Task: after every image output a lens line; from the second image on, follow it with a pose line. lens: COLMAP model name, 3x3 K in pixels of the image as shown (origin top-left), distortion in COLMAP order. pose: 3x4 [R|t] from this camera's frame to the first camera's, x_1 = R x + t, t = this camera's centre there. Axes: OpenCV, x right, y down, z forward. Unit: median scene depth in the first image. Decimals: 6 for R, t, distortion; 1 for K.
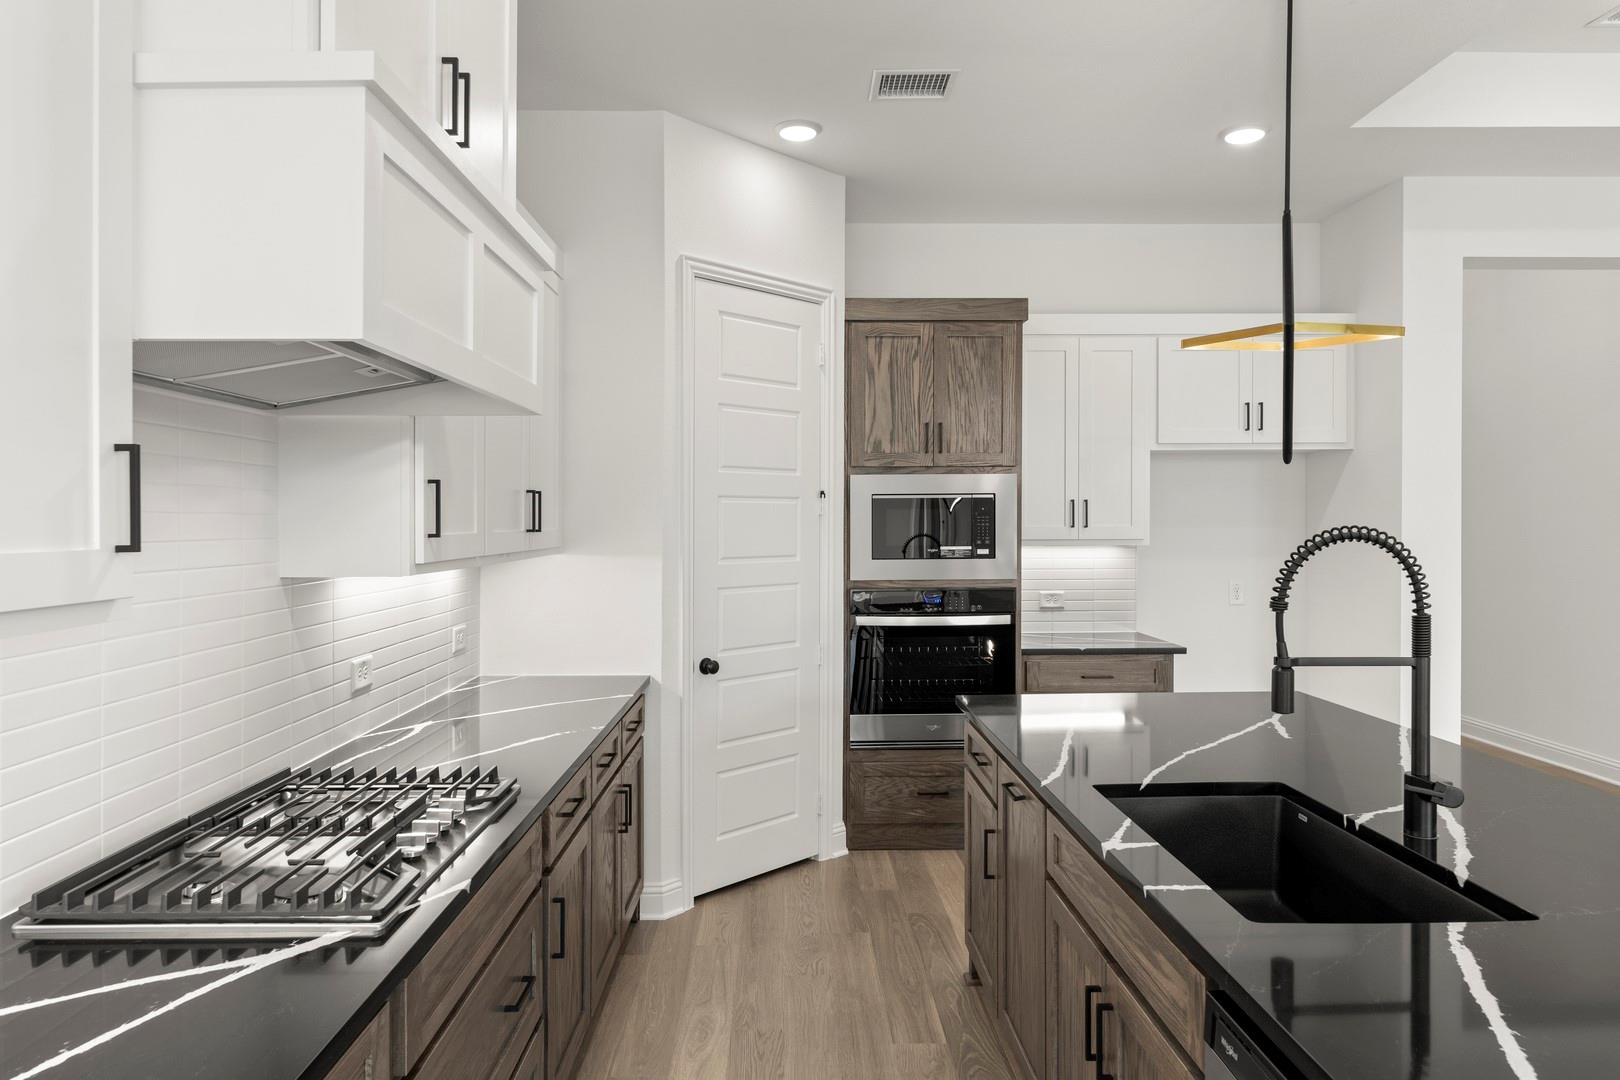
lens RADIAL K [[993.0, 0, 810.0], [0, 993.0, 540.0], [0, 0, 1]] dist [0.001863, 0.000331]
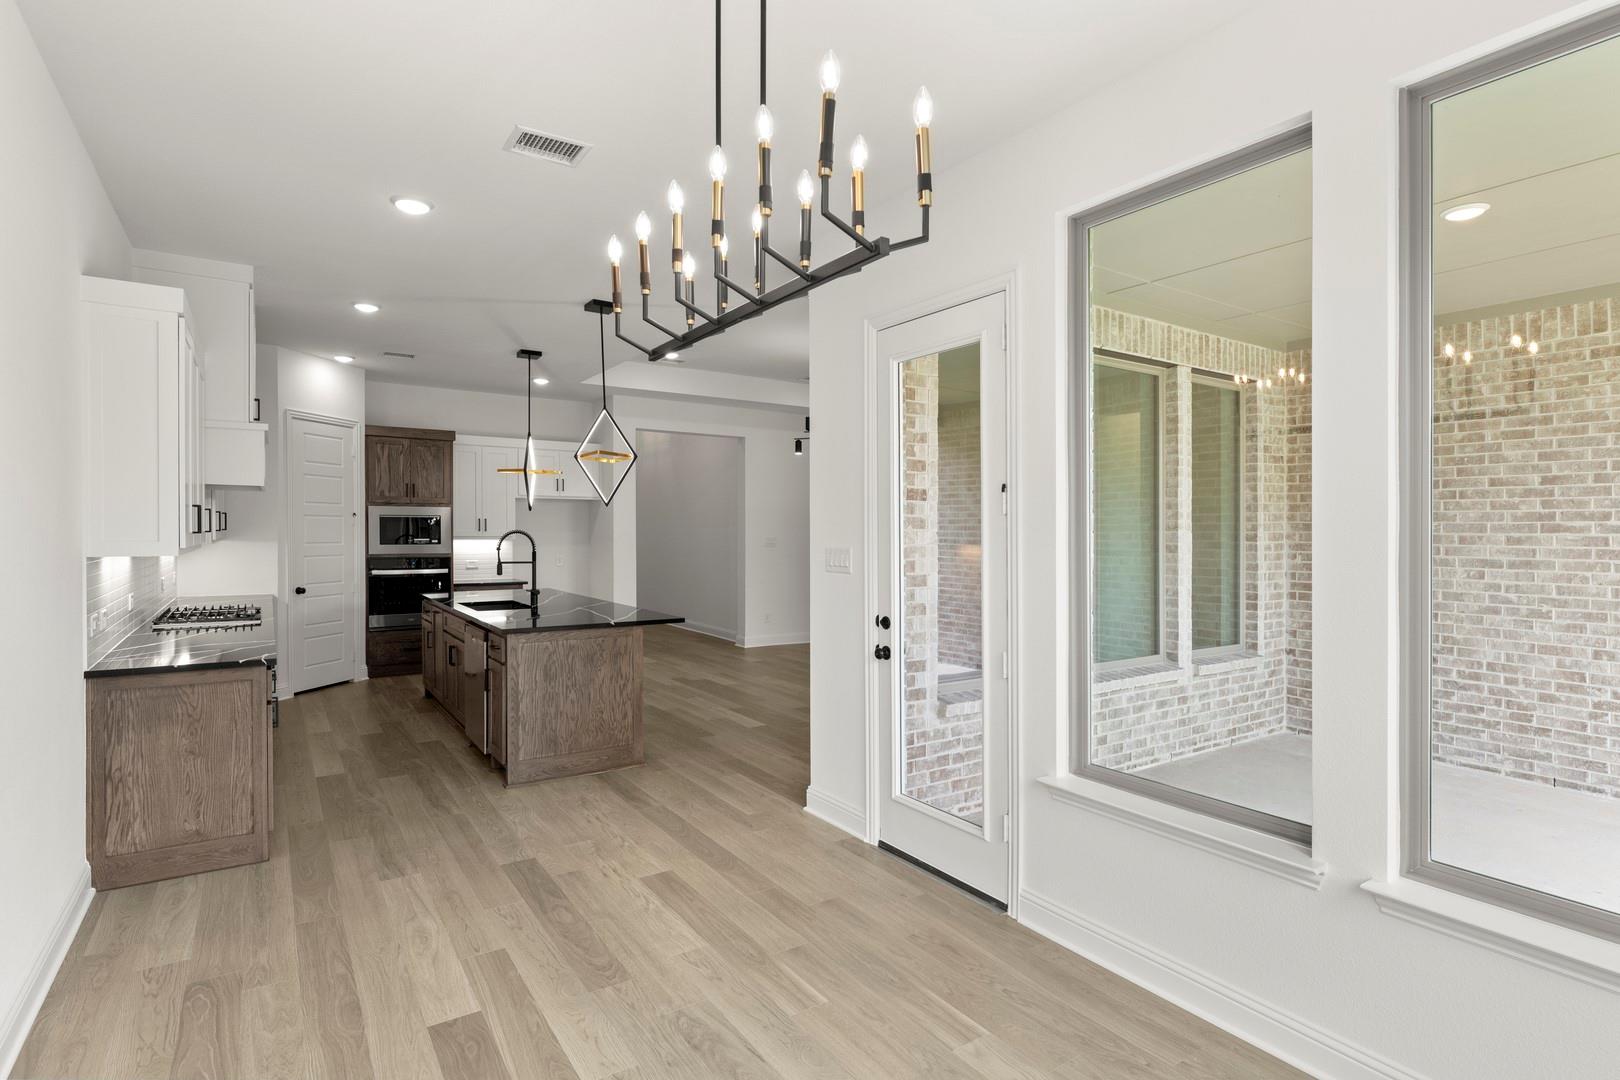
lens RADIAL K [[796.8, 0, 810.0], [0, 796.8, 540.0], [0, 0, 1]] dist [-0.011569, 0.000327]
pose [[0.848547, -0.003745, 0.529107, -0.059613], [0.004581, 0.999989, -0.000269, 0.014033], [-0.529100, 0.002652, 0.848555, -0.999427]]
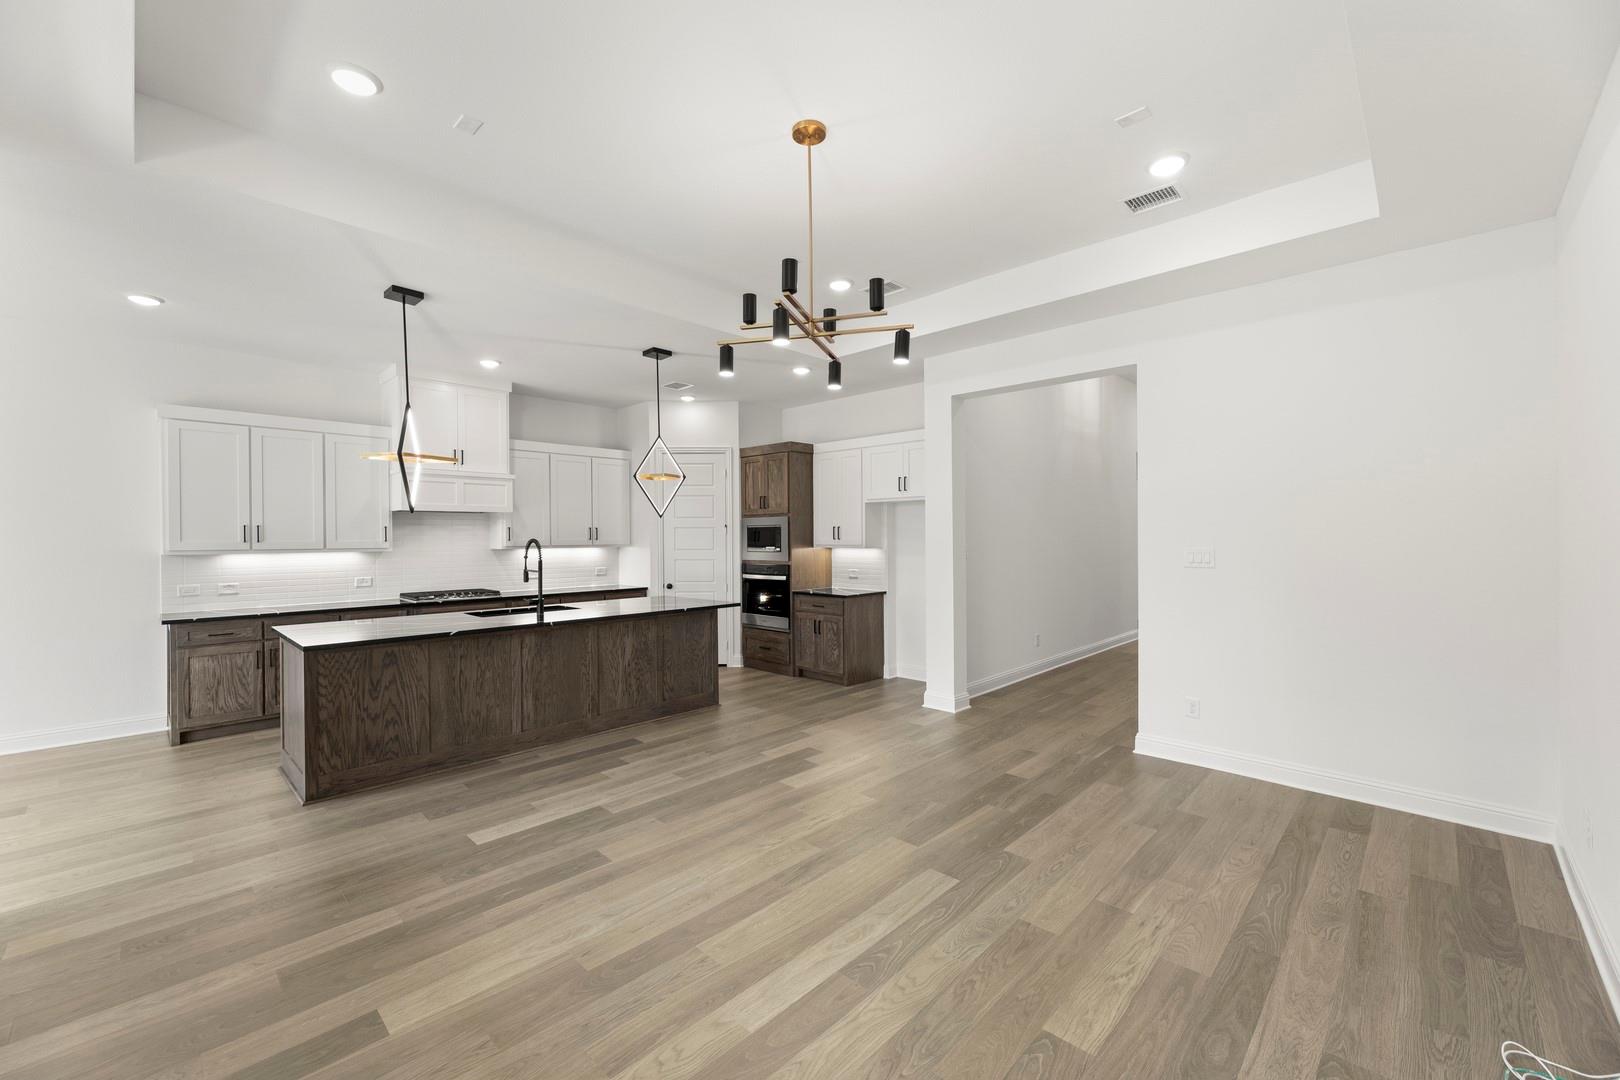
lens RADIAL K [[640.2, 0, 836.4], [0, 640.2, 539.0], [0, 0, 1]] dist [-0.000175, -0.000131]
pose [[0.707384, 0.003701, -0.706819, 1.366218], [-0.012307, 0.999899, -0.007082, -0.003342], [0.706722, 0.013708, 0.707359, 0.011508]]
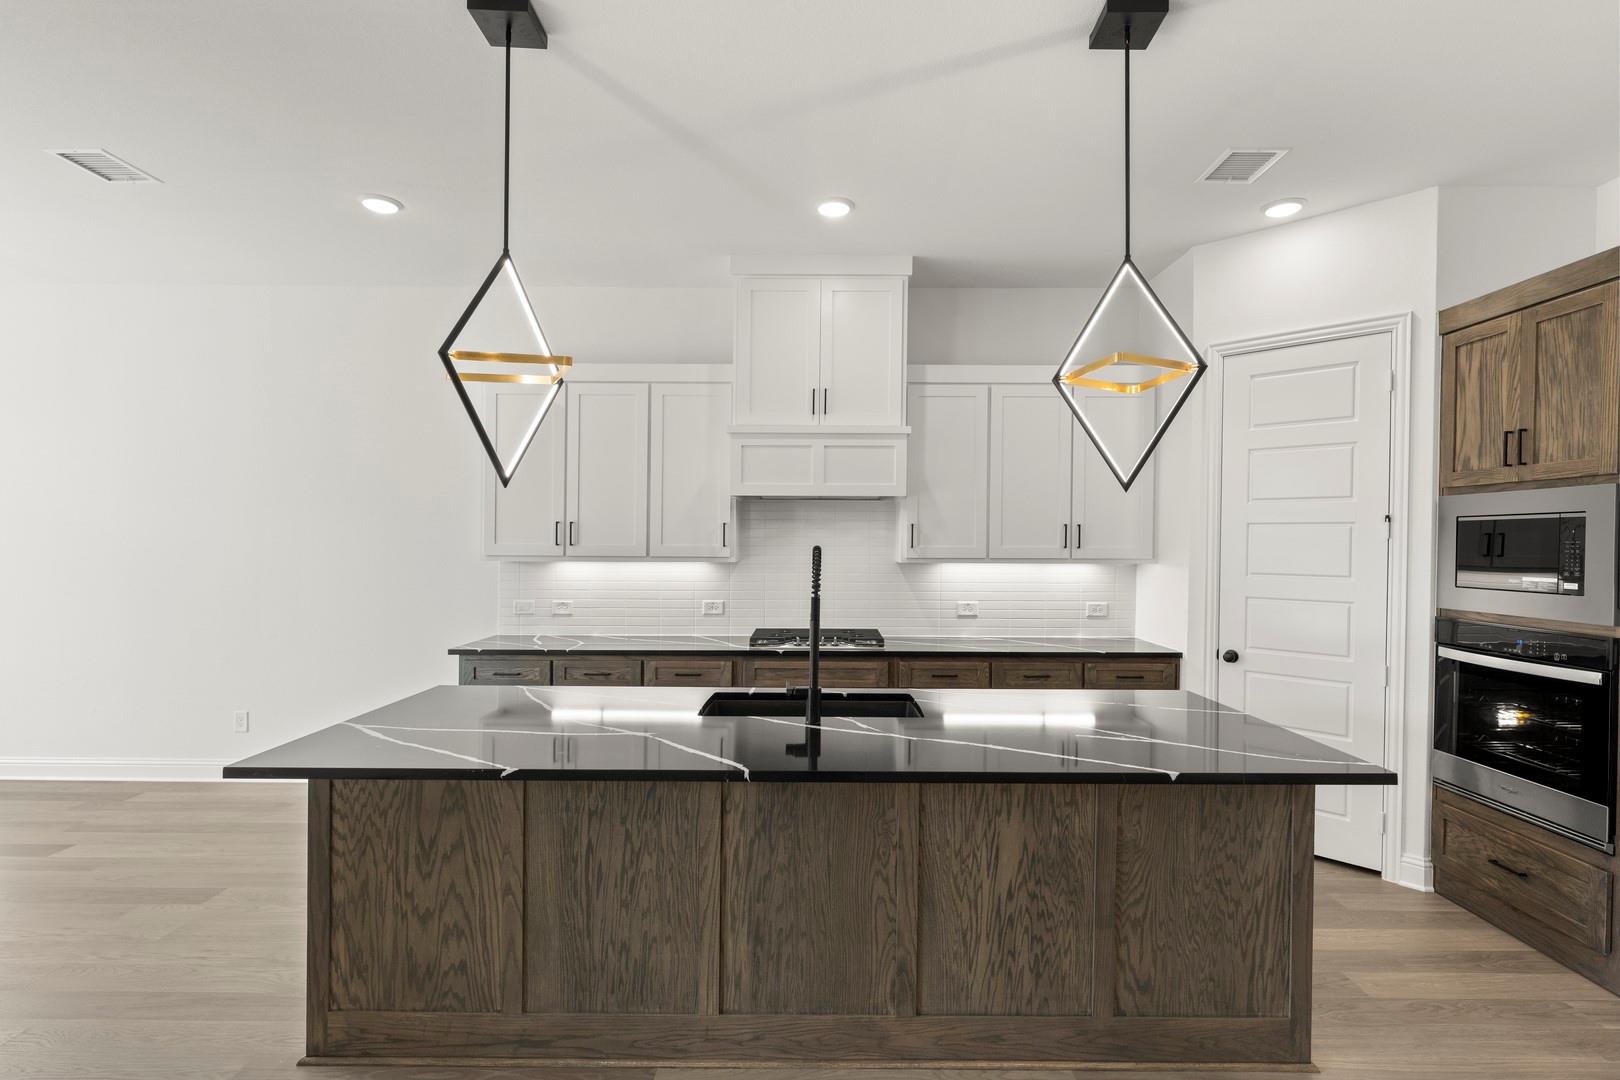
lens RADIAL K [[817.1, 0, 804.8], [0, 817.1, 558.4], [0, 0, 1]] dist [-0.001045, 0.000244]
pose [[-0.049996, 0.025751, -0.998417, 0.848610], [-0.025536, 0.999308, 0.027052, -0.012129], [0.998423, 0.026848, -0.049304, 0.432097]]
